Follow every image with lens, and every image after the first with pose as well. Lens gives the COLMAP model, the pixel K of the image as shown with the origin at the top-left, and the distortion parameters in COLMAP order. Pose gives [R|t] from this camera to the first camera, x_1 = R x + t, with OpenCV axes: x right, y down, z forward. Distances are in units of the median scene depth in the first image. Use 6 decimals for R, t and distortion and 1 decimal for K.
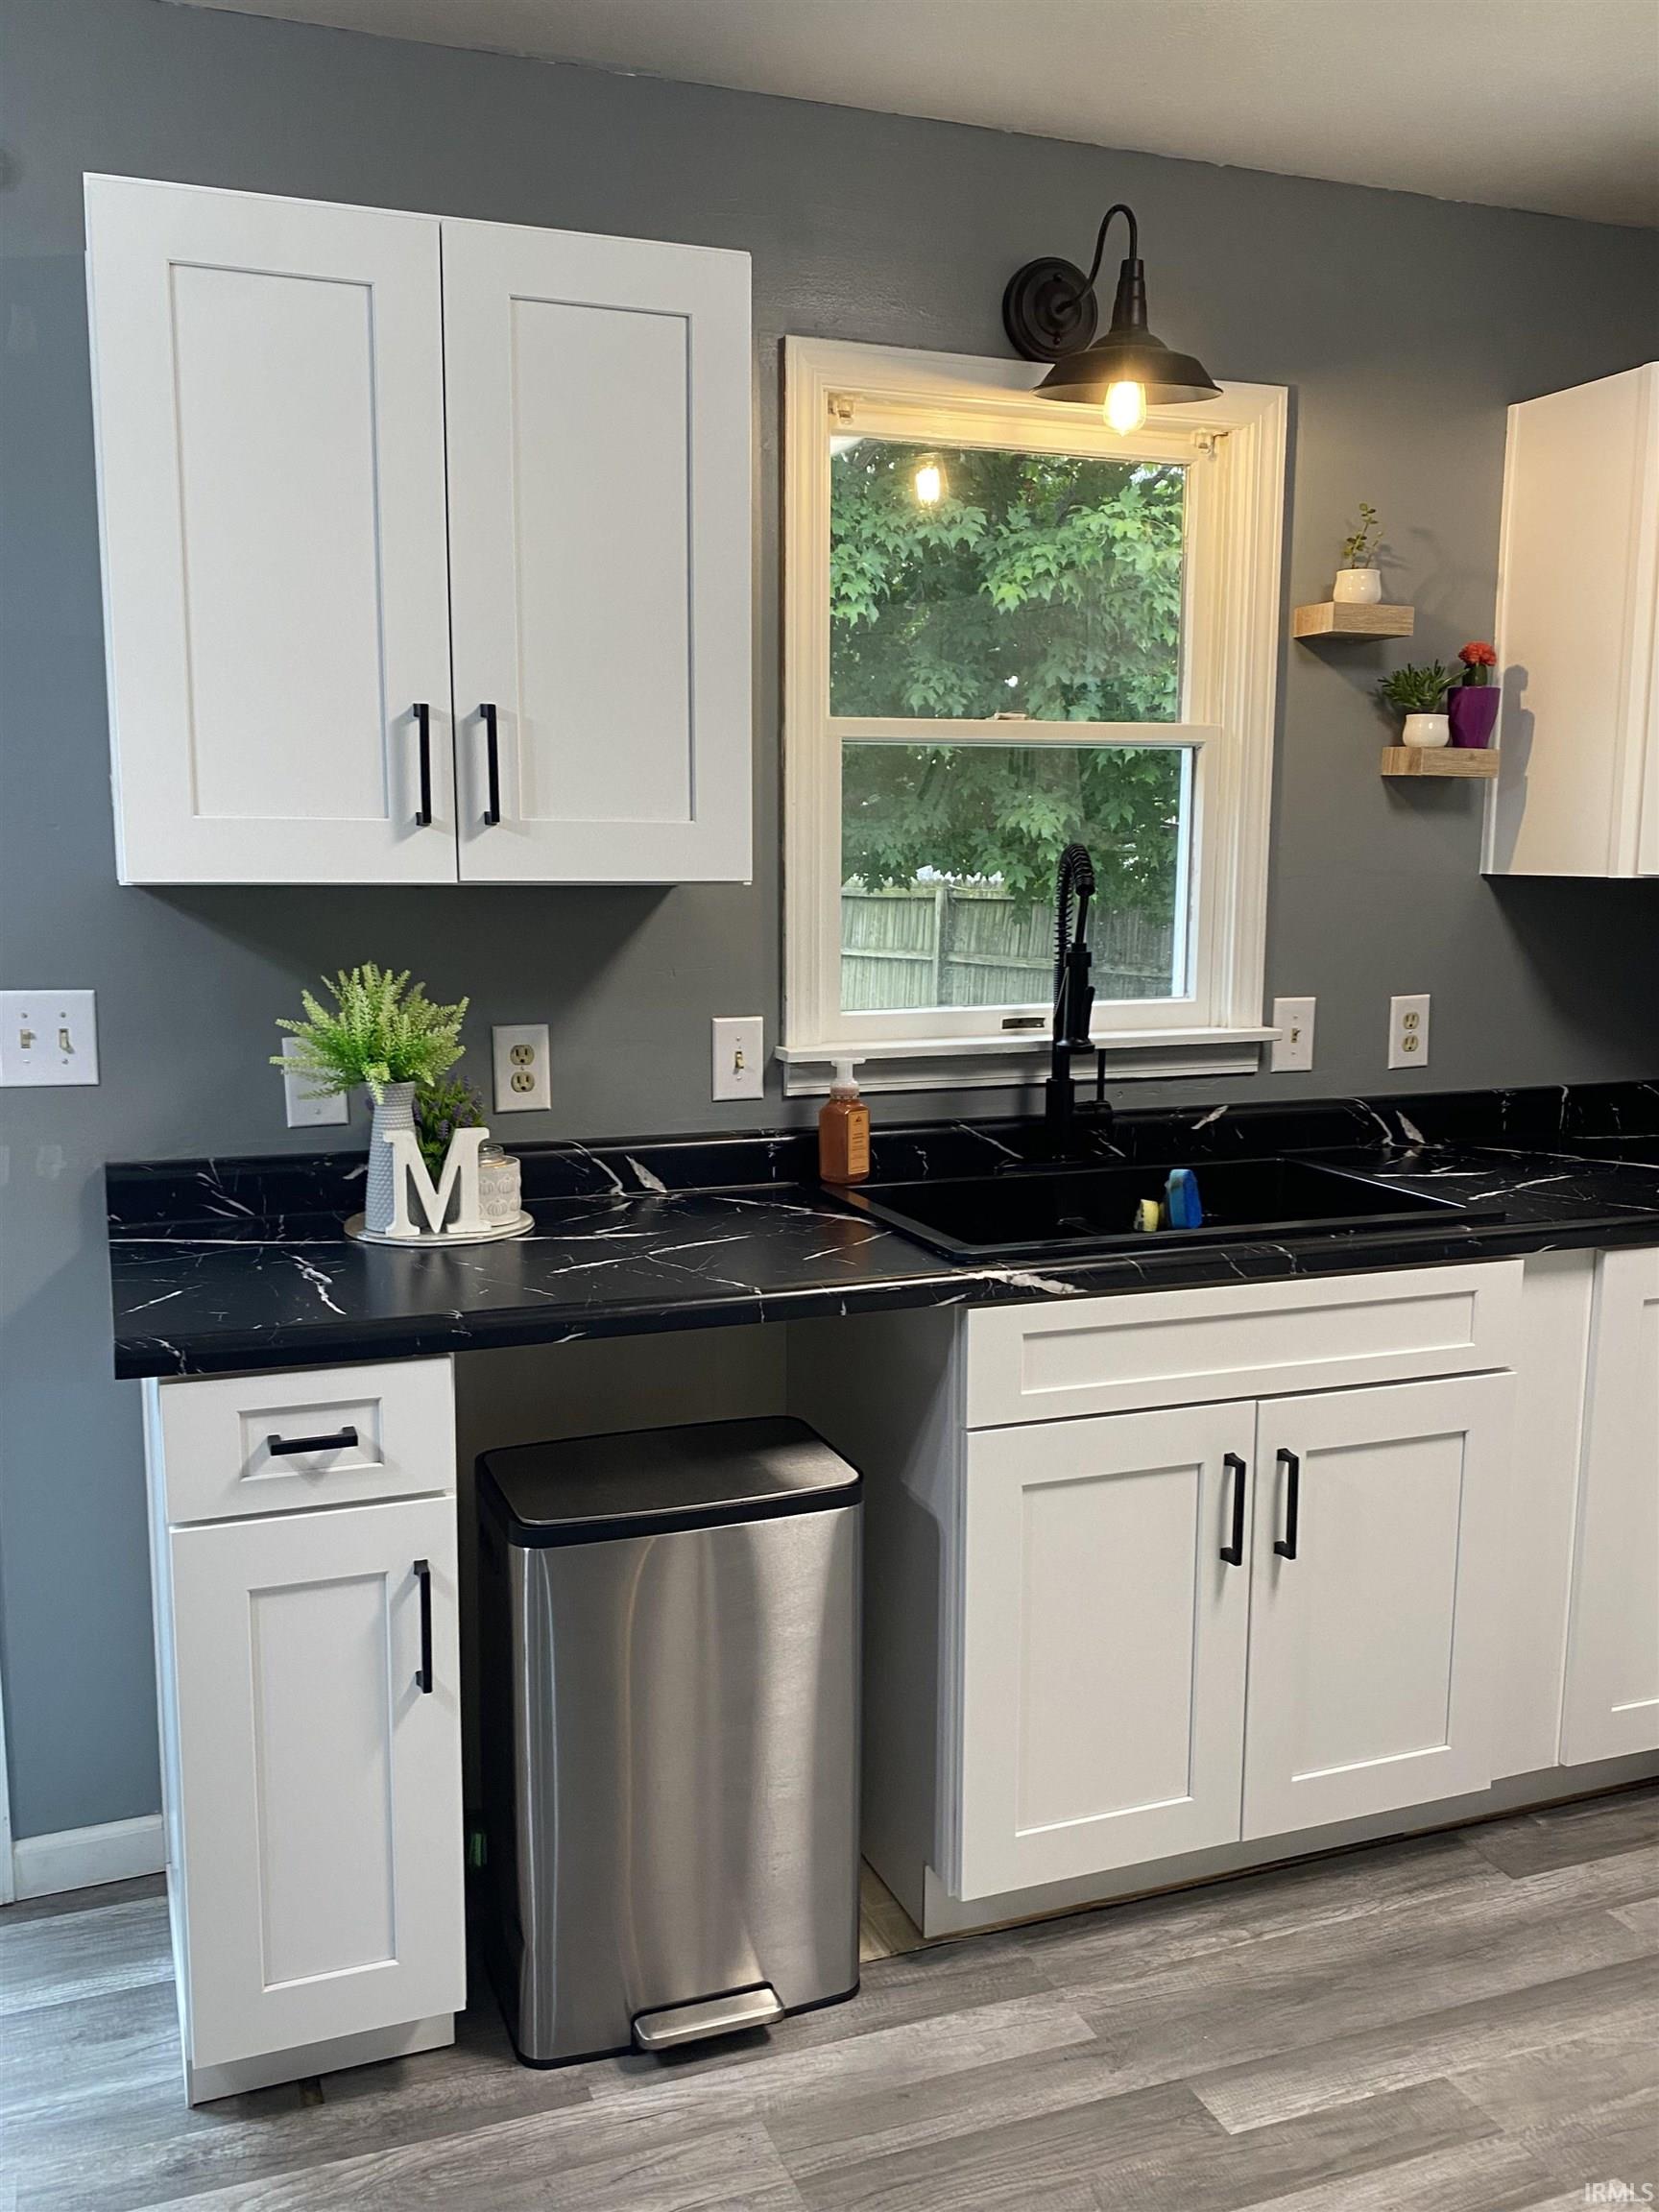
lens RADIAL K [[1851.2, 0, 832.8], [0, 1851.2, 1116.5], [0, 0, 1]] dist [0.017334, -0.008638]
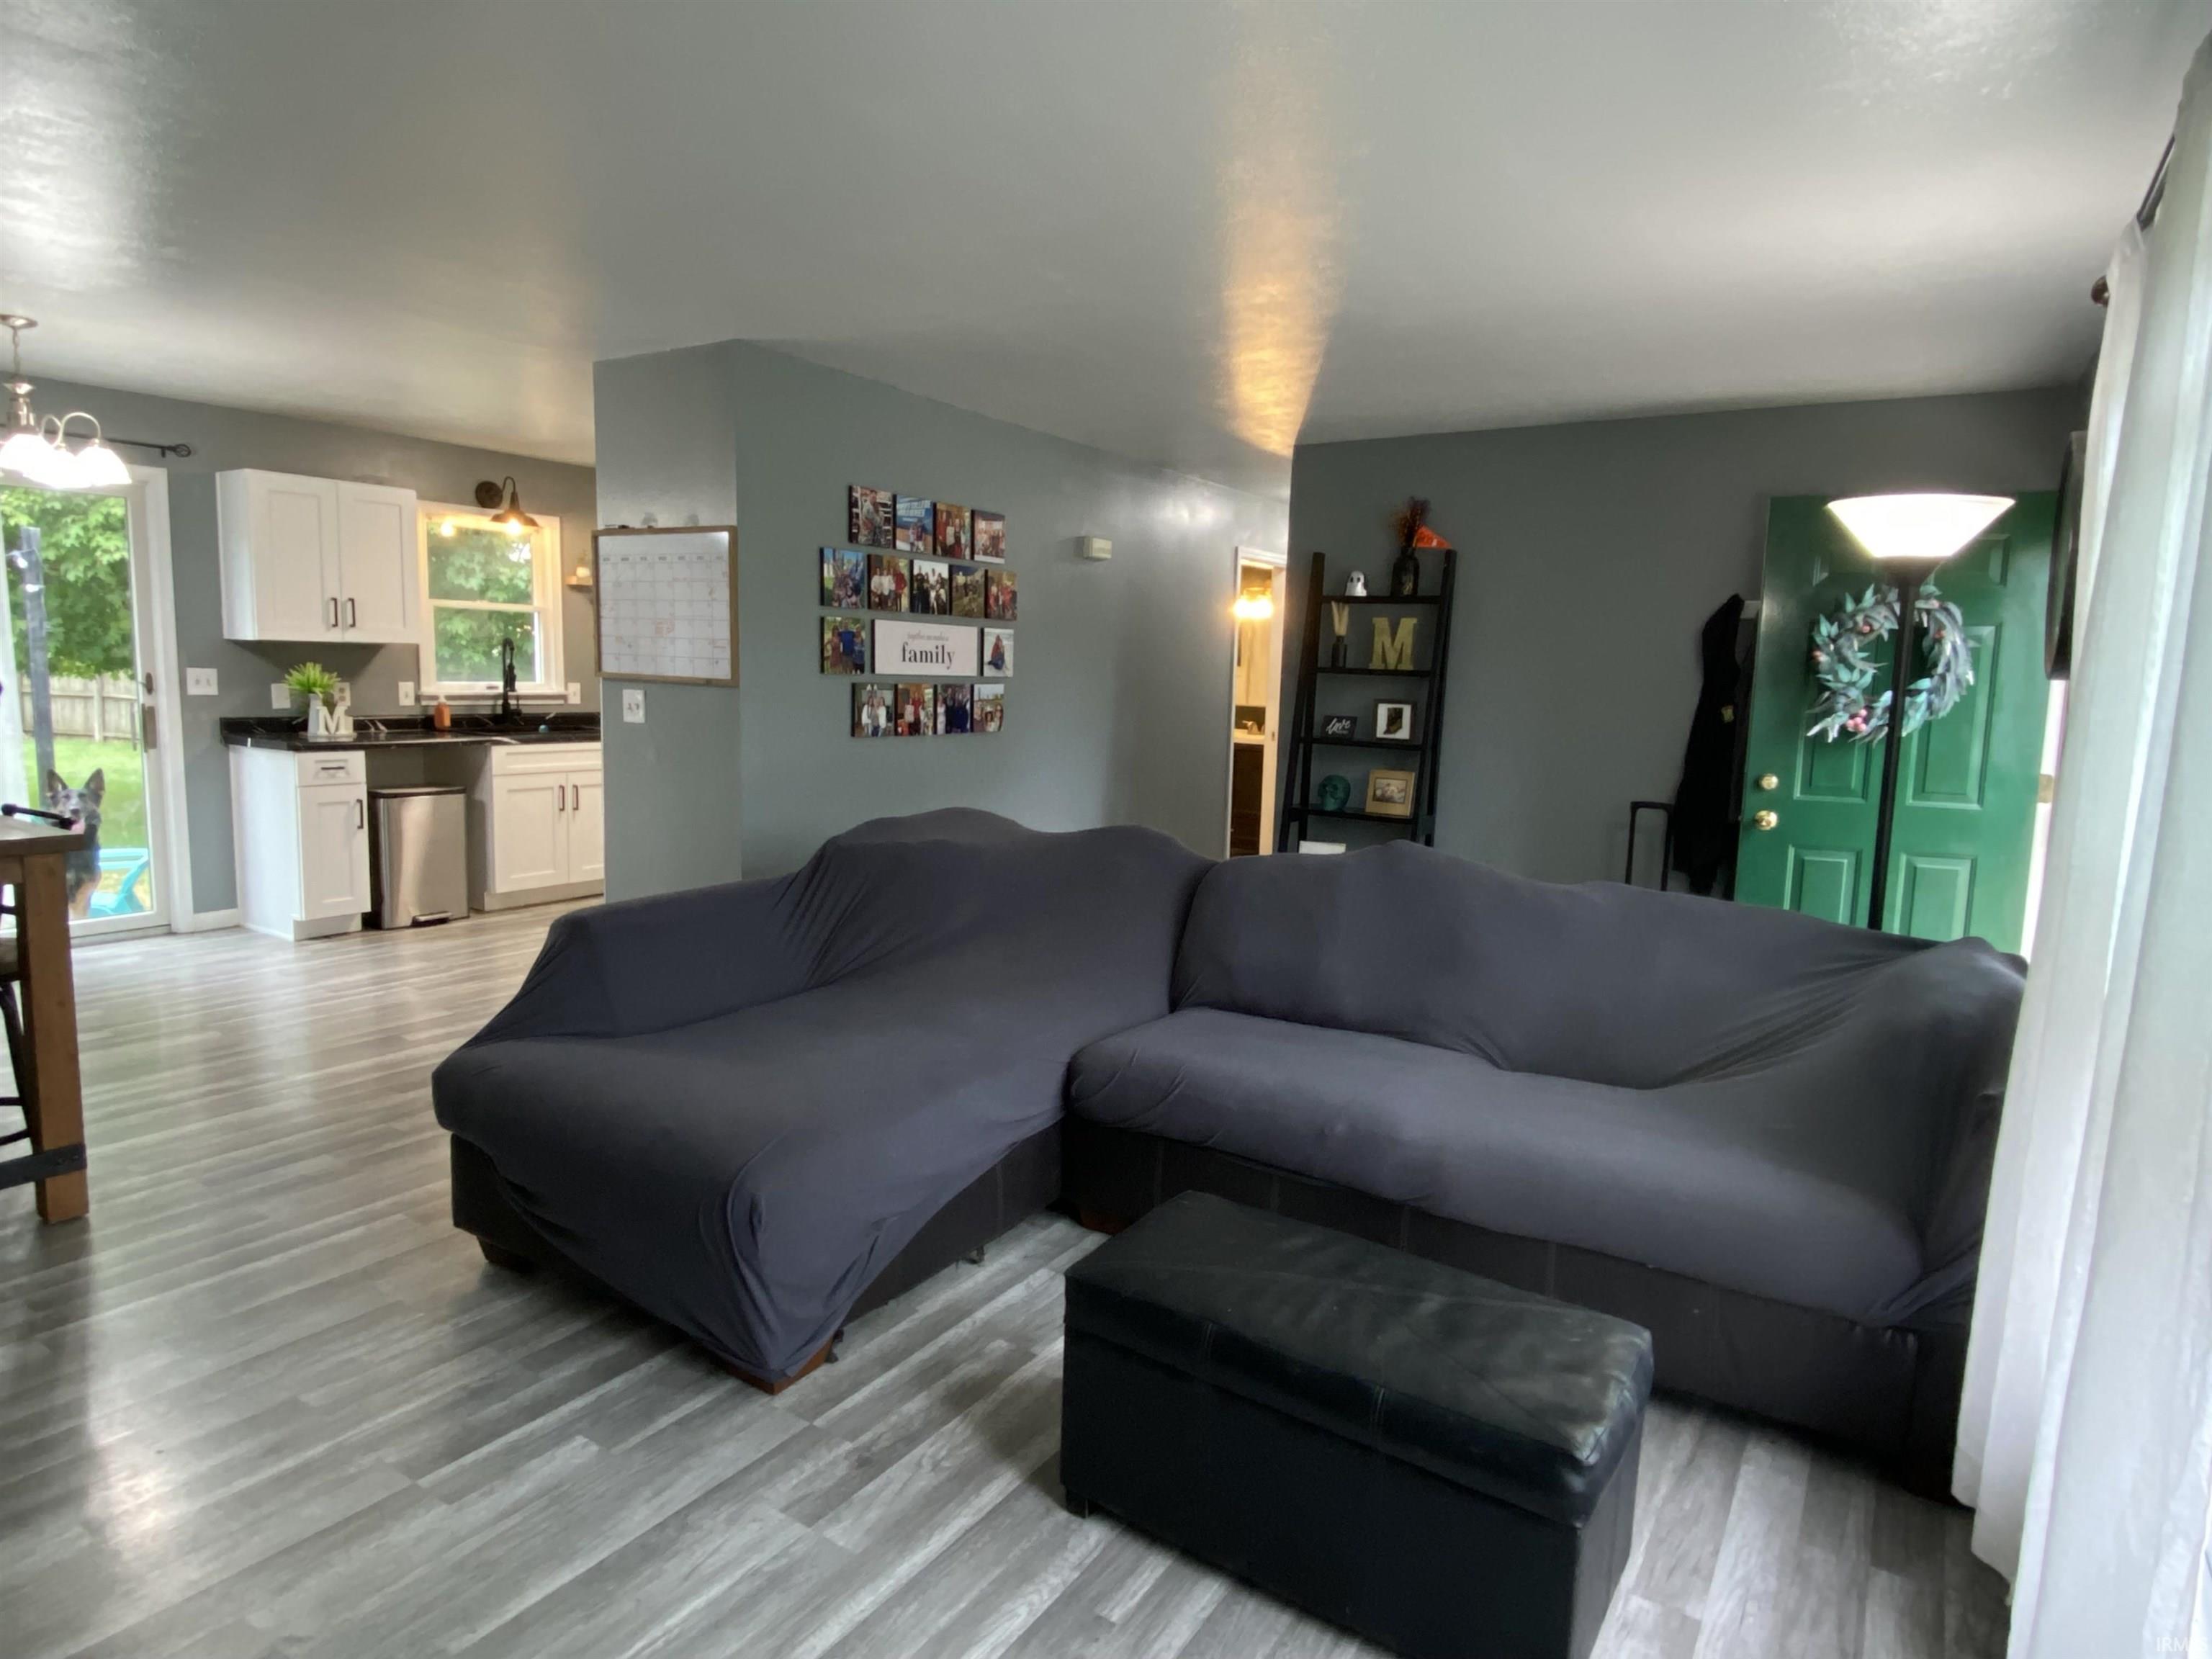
lens RADIAL K [[1235.4, 0, 1113.7], [0, 1235.4, 835.7], [0, 0, 1]] dist [0.035696, -0.000978]
pose [[0.806371, -0.052518, 0.589074, -0.392291], [0.051424, 0.998503, 0.018627, 0.270924], [-0.589171, 0.015273, 0.807864, -1.788257]]
